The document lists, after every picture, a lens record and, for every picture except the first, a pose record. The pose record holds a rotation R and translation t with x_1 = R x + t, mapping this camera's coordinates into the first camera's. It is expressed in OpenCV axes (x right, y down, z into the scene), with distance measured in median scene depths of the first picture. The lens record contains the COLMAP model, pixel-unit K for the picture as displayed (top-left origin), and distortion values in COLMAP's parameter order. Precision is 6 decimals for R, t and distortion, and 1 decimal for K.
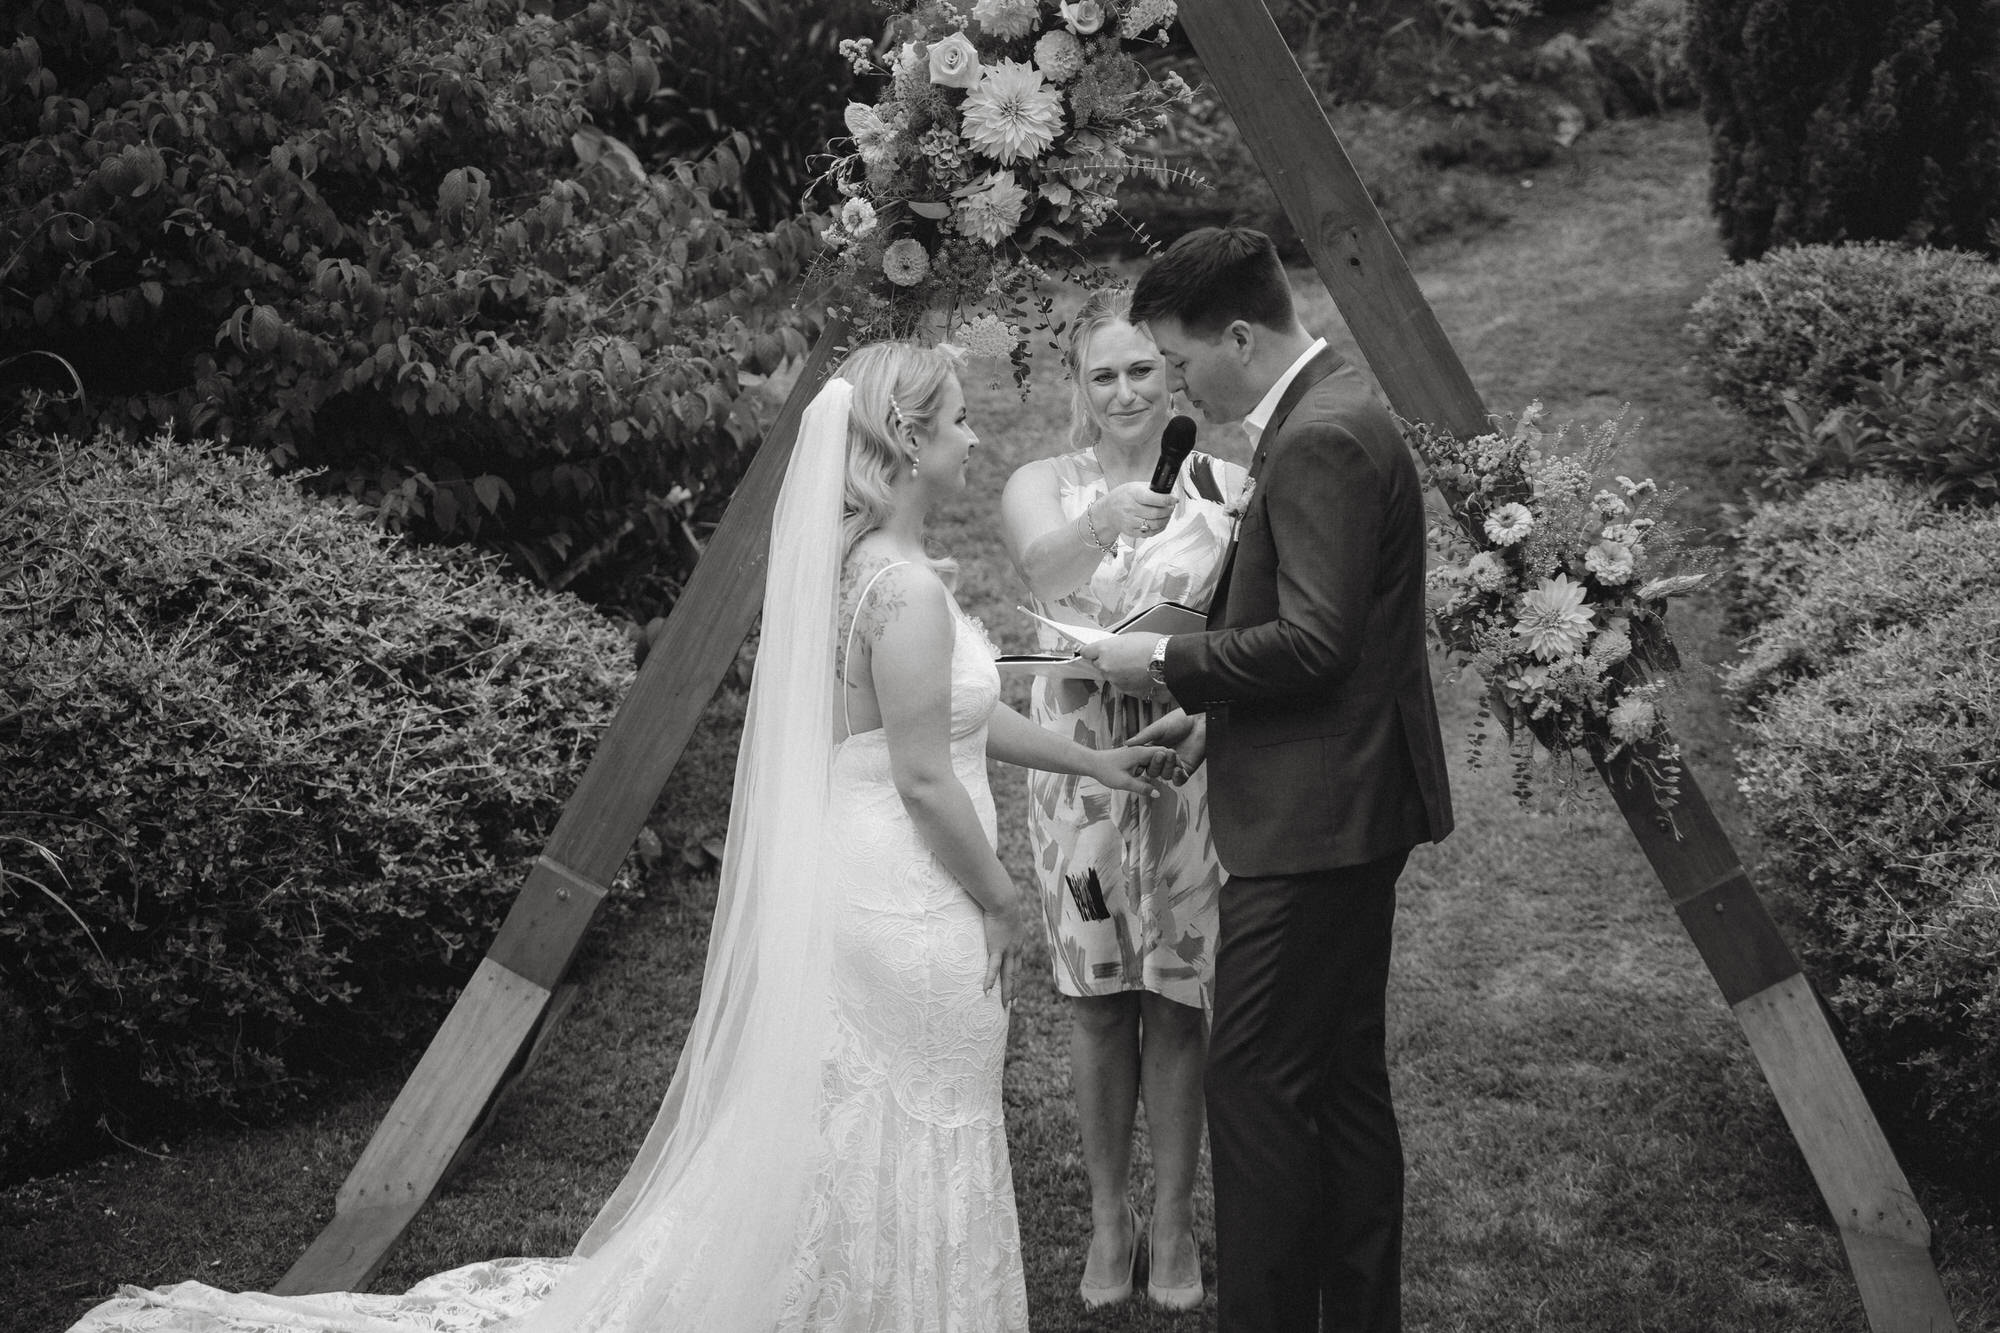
lens RADIAL K [[4347.4, 0, 1062.2], [0, 4347.4, 631.9], [0, 0, 1]] dist [0.311736, -0.552785]
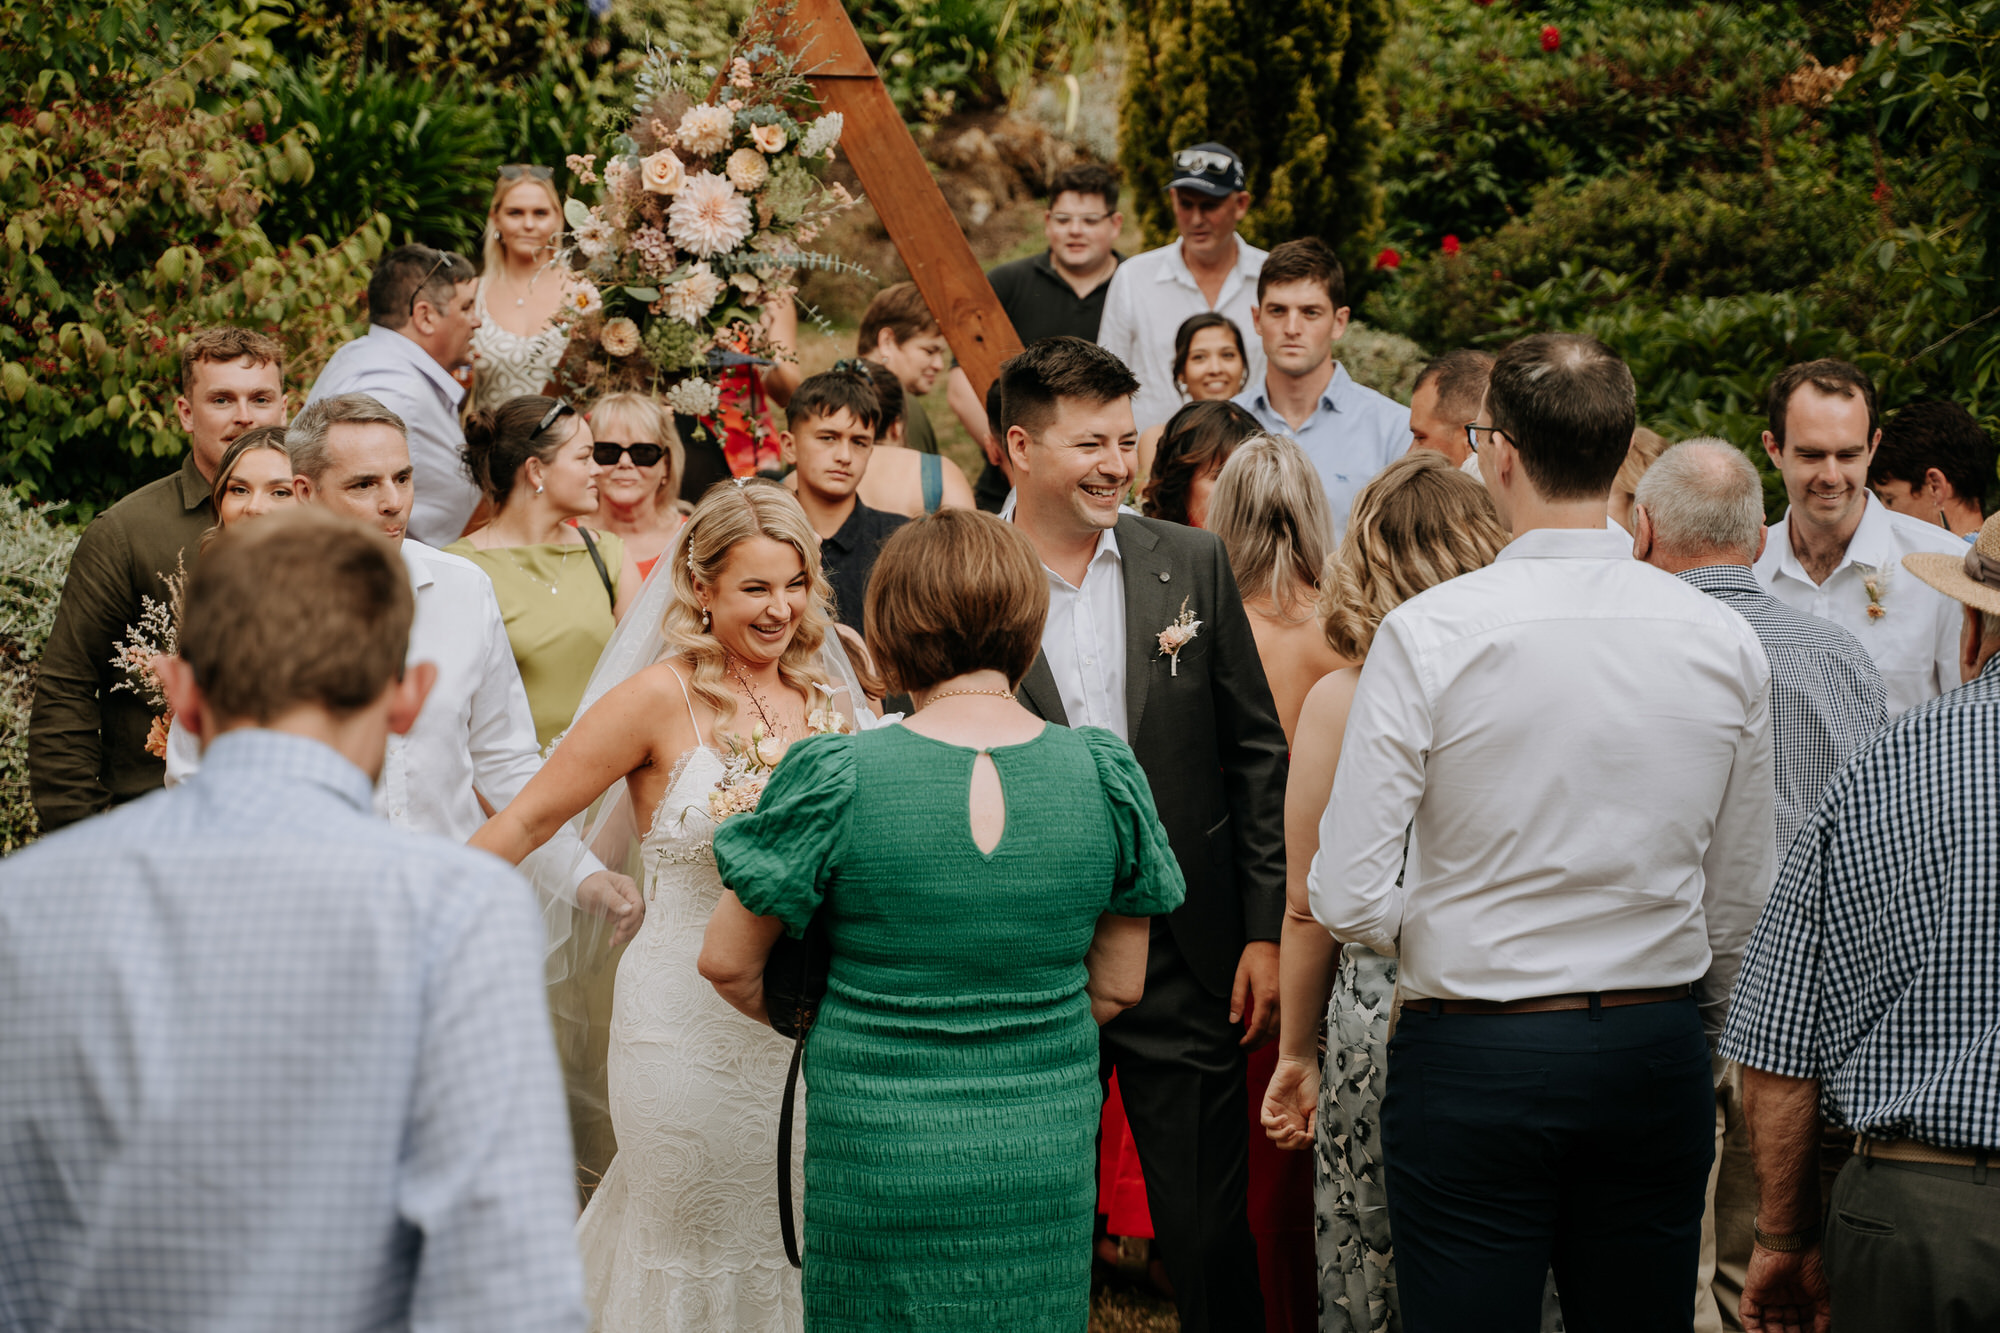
lens RADIAL K [[3763.4, 0, 1012.3], [0, 3763.4, 663.4], [0, 0, 1]] dist [0.291863, -0.132607]
pose [[0.986188, -0.009711, 0.165343, -0.093778], [0.007741, 0.999891, 0.012557, -0.005436], [-0.165447, -0.011104, 0.986156, -0.055110]]
